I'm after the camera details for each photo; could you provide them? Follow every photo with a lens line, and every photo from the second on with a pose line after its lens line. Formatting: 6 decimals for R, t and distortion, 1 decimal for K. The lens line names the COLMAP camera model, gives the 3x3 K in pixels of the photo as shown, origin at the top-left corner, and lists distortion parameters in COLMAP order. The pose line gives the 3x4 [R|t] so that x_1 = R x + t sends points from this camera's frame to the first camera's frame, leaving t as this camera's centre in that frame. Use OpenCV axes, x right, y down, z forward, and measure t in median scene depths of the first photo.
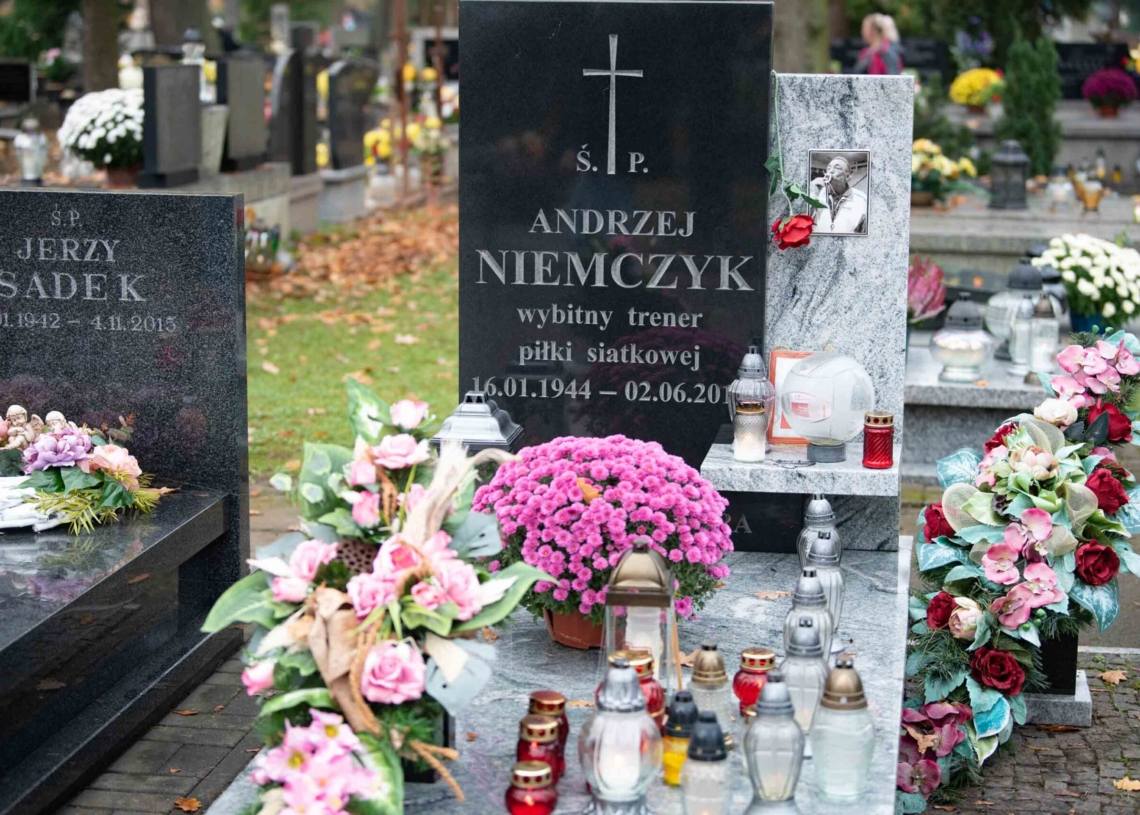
lens RADIAL K [[2412.7, 0, 569.9], [0, 2412.7, 407.0], [0, 0, 1]] dist [-0.028003, 0.000000]
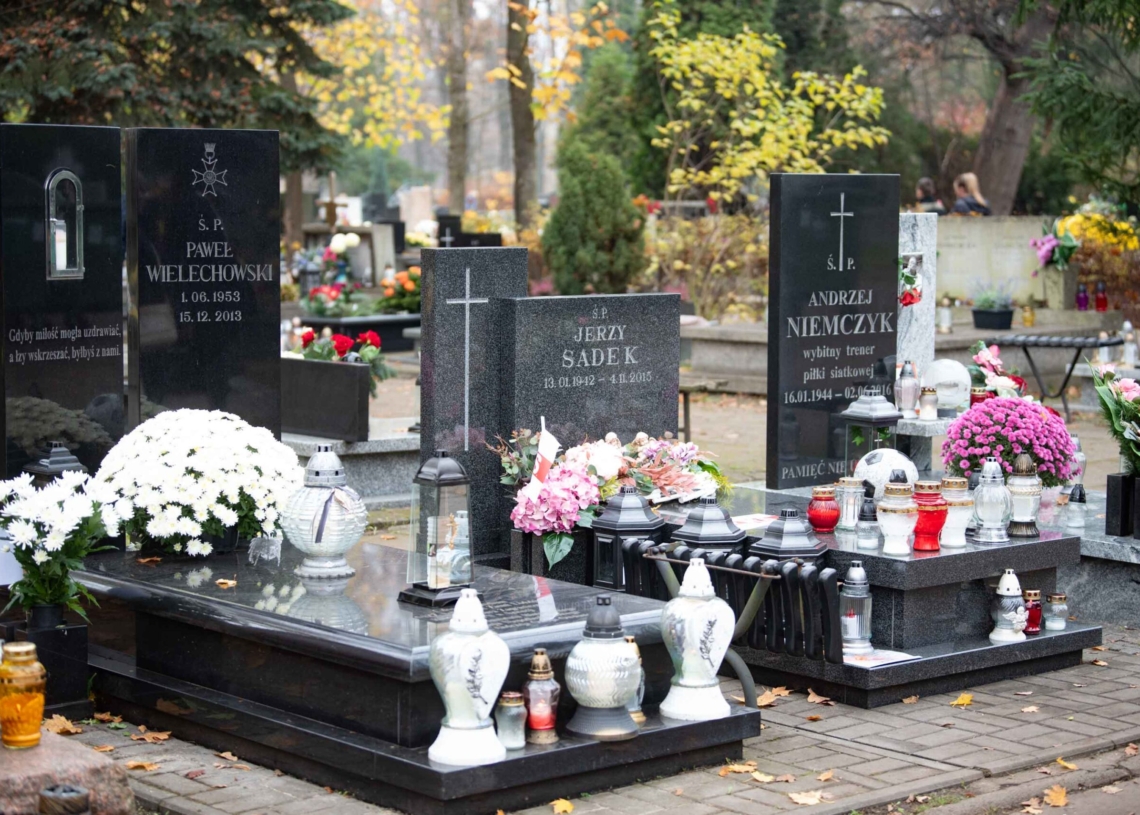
lens RADIAL K [[2412.7, 0, 570.2], [0, 2412.7, 407.6], [0, 0, 1]] dist [-0.028003, 0.000000]
pose [[0.645208, -0.076619, 0.760155, -1.449848], [0.135567, 0.990651, -0.015216, 0.003445], [-0.751883, 0.112870, 0.649563, 0.006251]]
